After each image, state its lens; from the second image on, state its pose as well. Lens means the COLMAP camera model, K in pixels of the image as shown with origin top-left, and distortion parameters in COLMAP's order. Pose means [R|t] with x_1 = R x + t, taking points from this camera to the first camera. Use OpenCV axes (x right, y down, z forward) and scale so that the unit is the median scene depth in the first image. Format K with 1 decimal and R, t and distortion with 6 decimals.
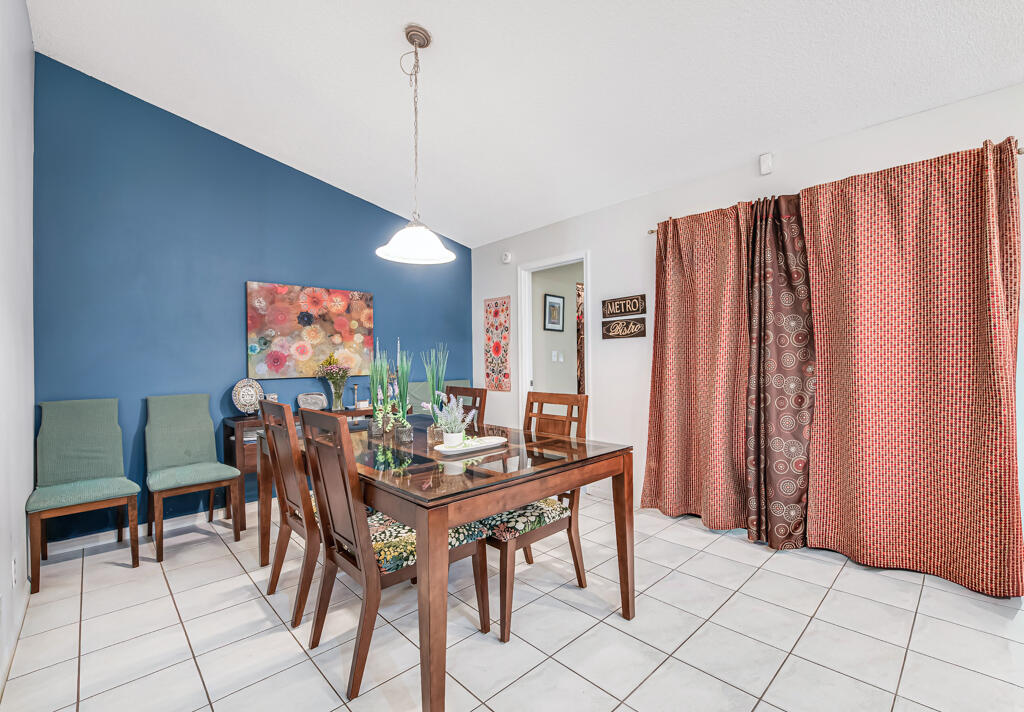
lens RADIAL K [[447.8, 0, 535.1], [0, 447.8, 359.0], [0, 0, 1]] dist [-0.015031, -0.000206]
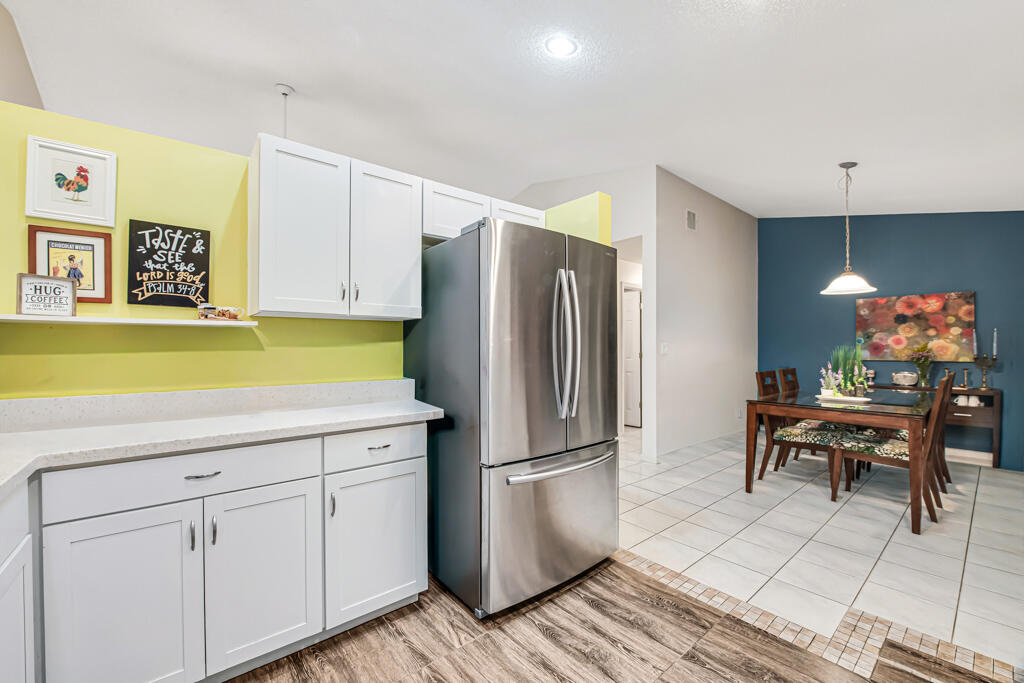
lens RADIAL K [[412.4, 0, 510.5], [0, 412.4, 347.8], [0, 0, 1]] dist [-0.017243, -0.000873]
pose [[-0.100171, 0.015447, -0.994850, 0.895270], [0.004491, 0.999876, 0.015073, -0.024844], [0.994960, -0.002958, -0.100228, -0.095605]]
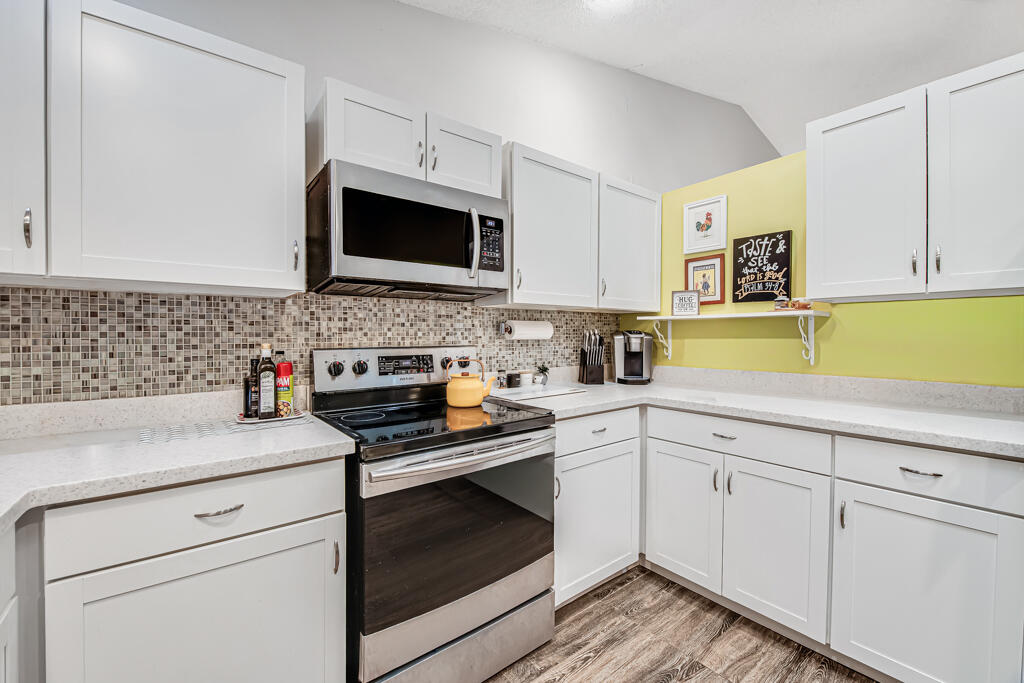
lens RADIAL K [[399.7, 0, 500.4], [0, 399.7, 335.5], [0, 0, 1]] dist [-0.021141, -0.000255]
pose [[-0.990079, 0.014439, 0.139769, 0.743881], [0.014615, 0.999893, 0.000231, -0.024695], [-0.139750, 0.002272, -0.990184, 0.081451]]
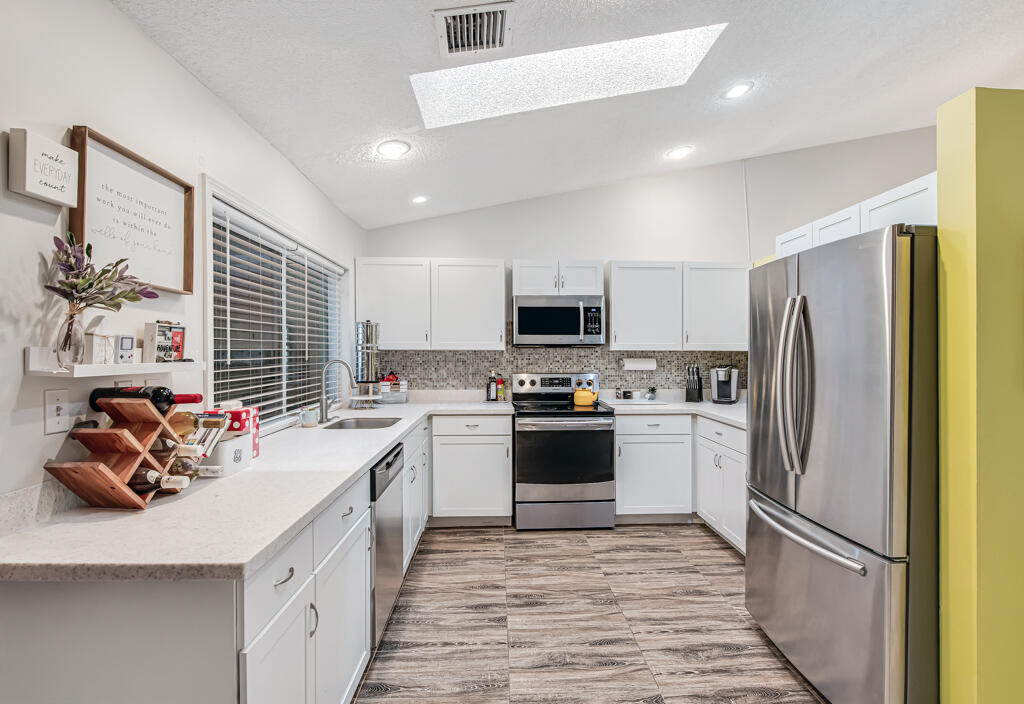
lens RADIAL K [[487.4, 0, 518.1], [0, 487.4, 349.6], [0, 0, 1]] dist [-0.009725, -0.000246]
pose [[-0.732778, 0.014163, 0.680320, 0.200879], [0.007913, 0.999893, -0.012292, -0.055293], [-0.680422, -0.003623, -0.732812, 0.532157]]
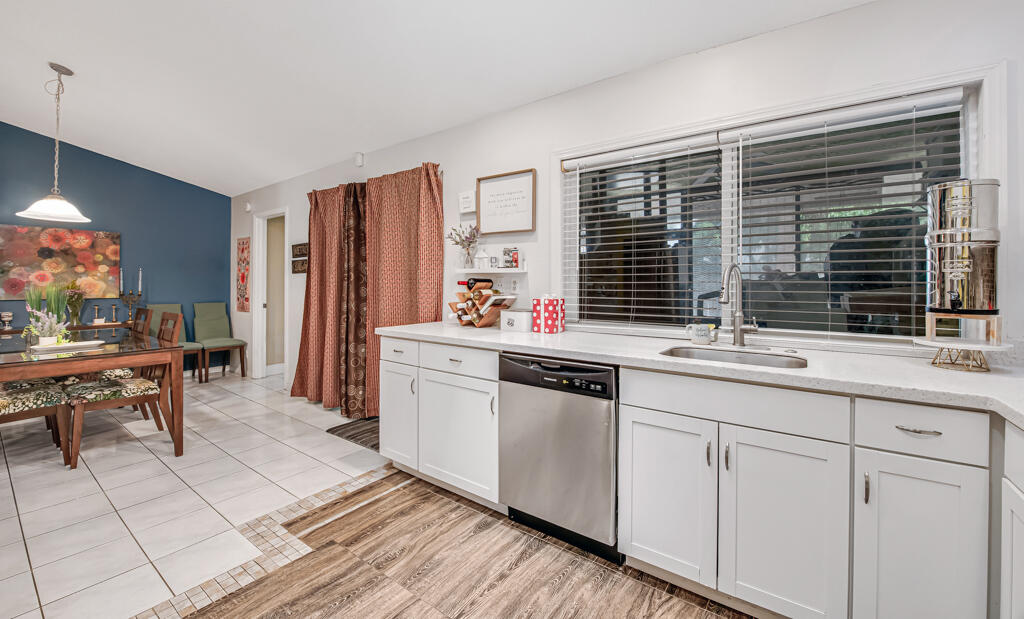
lens RADIAL K [[414.1, 0, 509.2], [0, 414.1, 280.1], [0, 0, 1]] dist [-0.019559, -0.000027]
pose [[0.989104, 0.016465, 0.146294, 0.626493], [-0.015218, 0.999838, -0.009643, -0.022856], [-0.146429, 0.007311, 0.989194, -0.325269]]
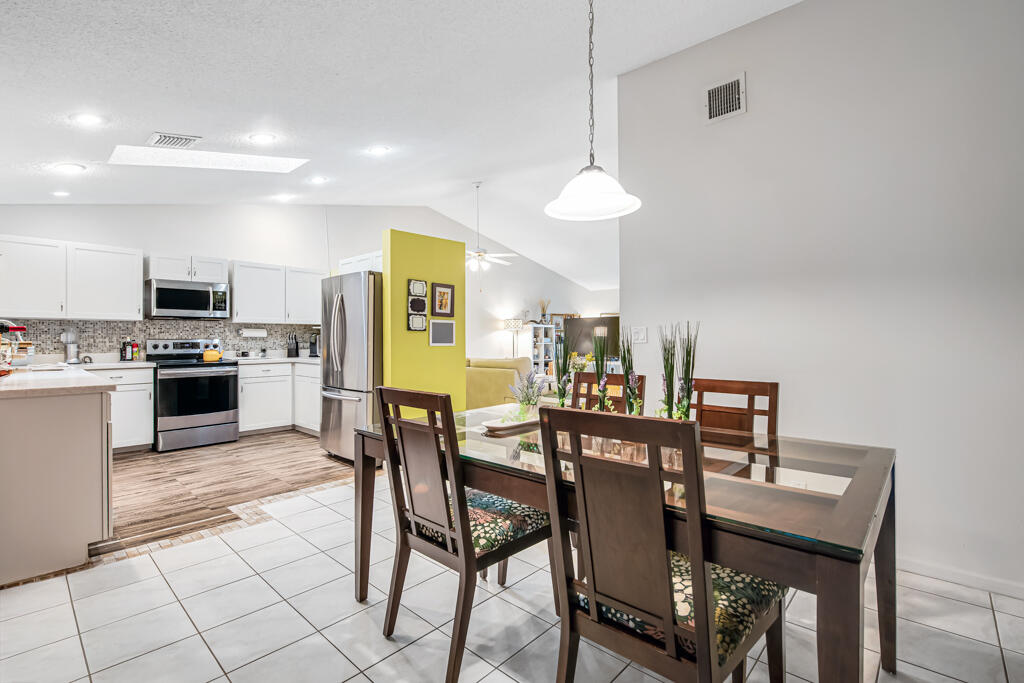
lens RADIAL K [[461.3, 0, 511.5], [0, 461.3, 336.9], [0, 0, 1]] dist [-0.022238, -0.000521]
pose [[-0.998984, 0.014410, -0.042697, -0.047206], [0.014595, 0.999885, -0.004021, 0.001624], [0.042635, -0.004640, -0.999080, 1.116148]]
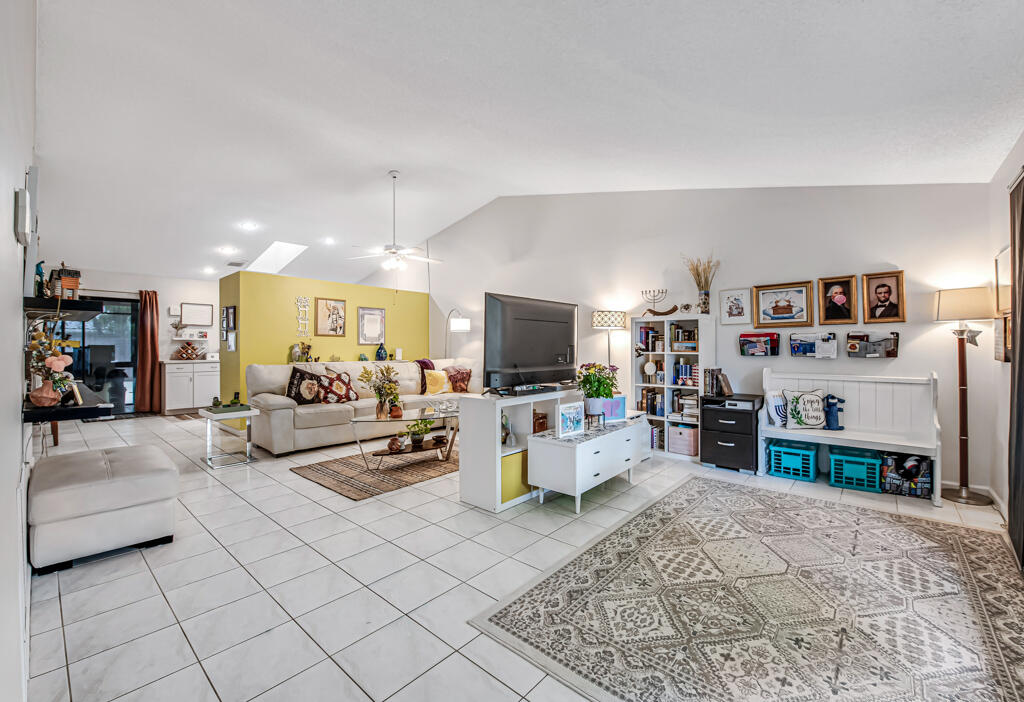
lens RADIAL K [[423.7, 0, 521.7], [0, 423.7, 343.4], [0, 0, 1]] dist [-0.017821, -0.000434]
pose [[-0.075764, 0.019526, 0.996935, -1.534528], [0.005573, 0.999801, -0.019159, 0.024155], [-0.997110, 0.004105, -0.075858, -1.049104]]
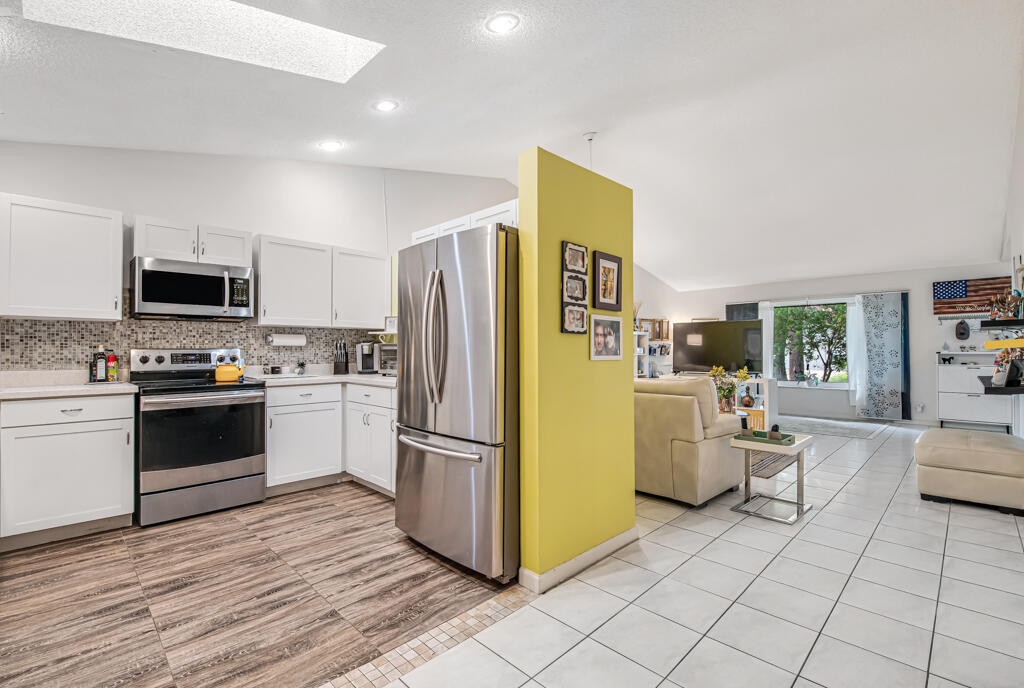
lens RADIAL K [[458.7, 0, 513.0], [0, 458.7, 343.1], [0, 0, 1]] dist [-0.016198, -0.000273]
pose [[-0.999880, 0.014436, 0.005680, 0.223838], [0.014356, 0.999798, -0.014041, -0.000687], [-0.005881, -0.013958, -0.999885, 0.600481]]
